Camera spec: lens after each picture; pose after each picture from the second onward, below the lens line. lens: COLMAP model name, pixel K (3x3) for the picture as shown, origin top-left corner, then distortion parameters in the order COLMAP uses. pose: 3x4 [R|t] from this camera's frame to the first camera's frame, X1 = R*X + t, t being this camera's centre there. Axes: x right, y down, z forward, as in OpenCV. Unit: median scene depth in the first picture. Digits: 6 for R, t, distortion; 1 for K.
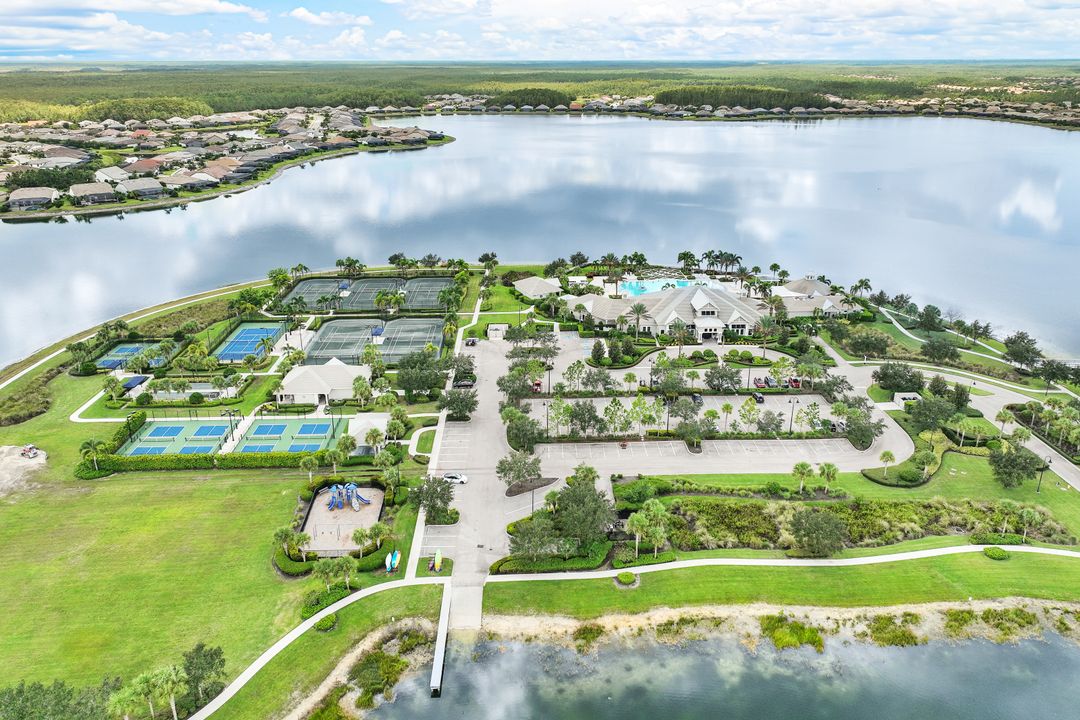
lens RADIAL K [[731.5, 0, 540.0], [0, 731.5, 360.0], [0, 0, 1]] dist [0.001117, 0.006066]
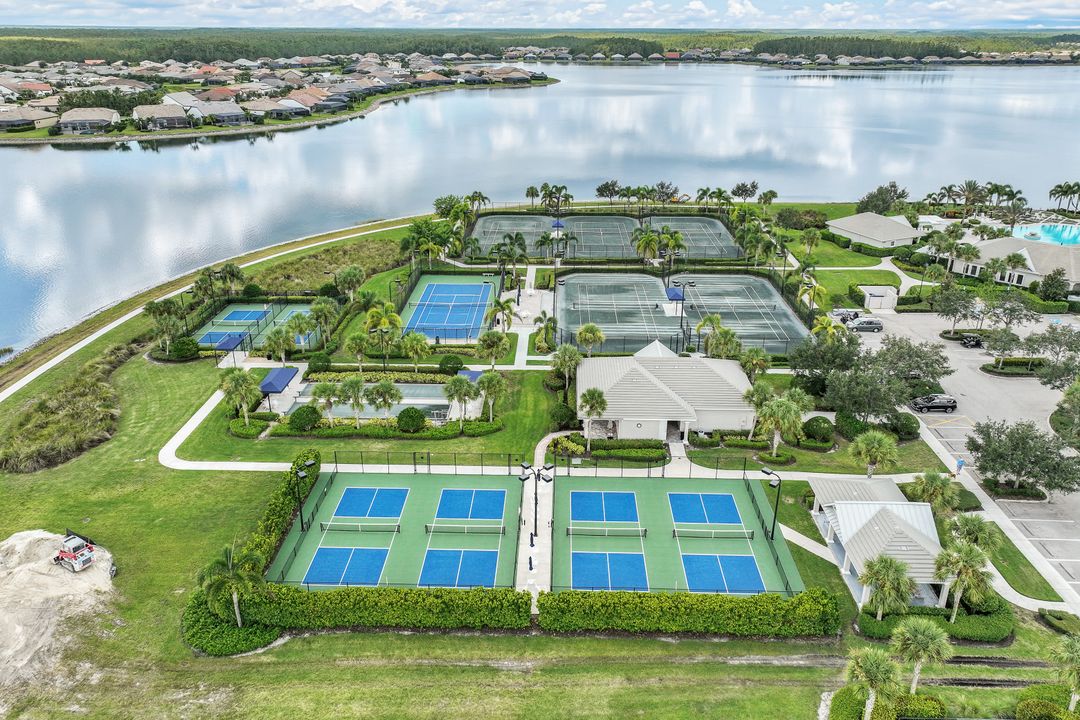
lens RADIAL K [[731.5, 0, 540.0], [0, 731.5, 360.0], [0, 0, 1]] dist [0.001117, 0.006066]
pose [[0.998183, 0.028209, -0.053242, -0.291686], [-0.026287, 0.998989, 0.036463, -0.005602], [0.054217, -0.034997, 0.997916, 0.425602]]
